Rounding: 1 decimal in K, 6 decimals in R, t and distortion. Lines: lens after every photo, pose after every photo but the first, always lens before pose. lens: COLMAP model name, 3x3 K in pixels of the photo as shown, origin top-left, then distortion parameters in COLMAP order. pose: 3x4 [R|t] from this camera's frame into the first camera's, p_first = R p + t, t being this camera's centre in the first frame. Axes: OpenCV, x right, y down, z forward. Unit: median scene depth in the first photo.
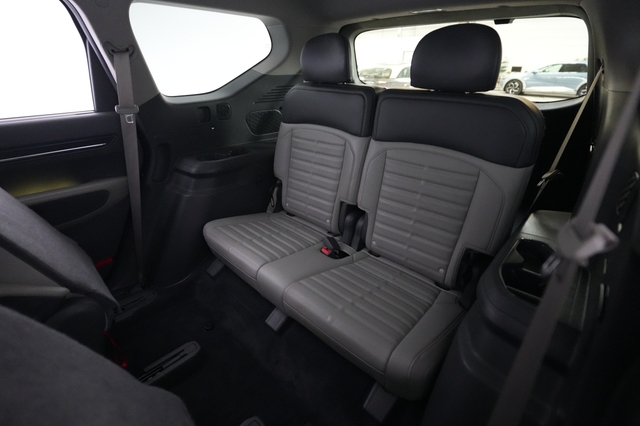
lens RADIAL K [[308.2, 0, 320.0], [0, 308.2, 213.0], [0, 0, 1]] dist [-0.001184, -0.000100]
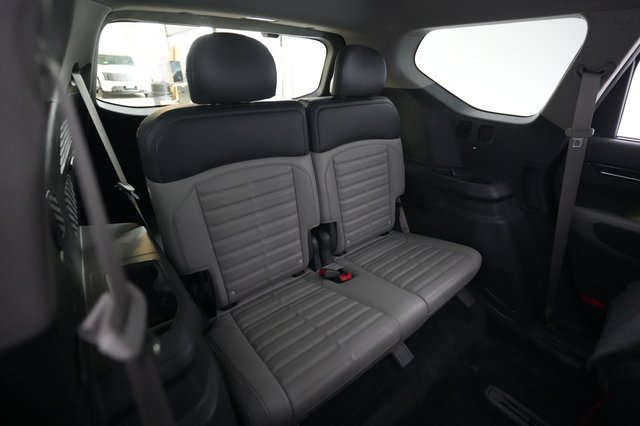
lens RADIAL K [[303.4, 0, 320.0], [0, 303.4, 213.0], [0, 0, 1]] dist [0.161872, 0.000049]
pose [[0.132742, -0.413317, 0.900860, -0.751853], [0.452135, 0.834076, 0.316054, -0.366427], [-0.882017, 0.365357, 0.297592, 0.733514]]
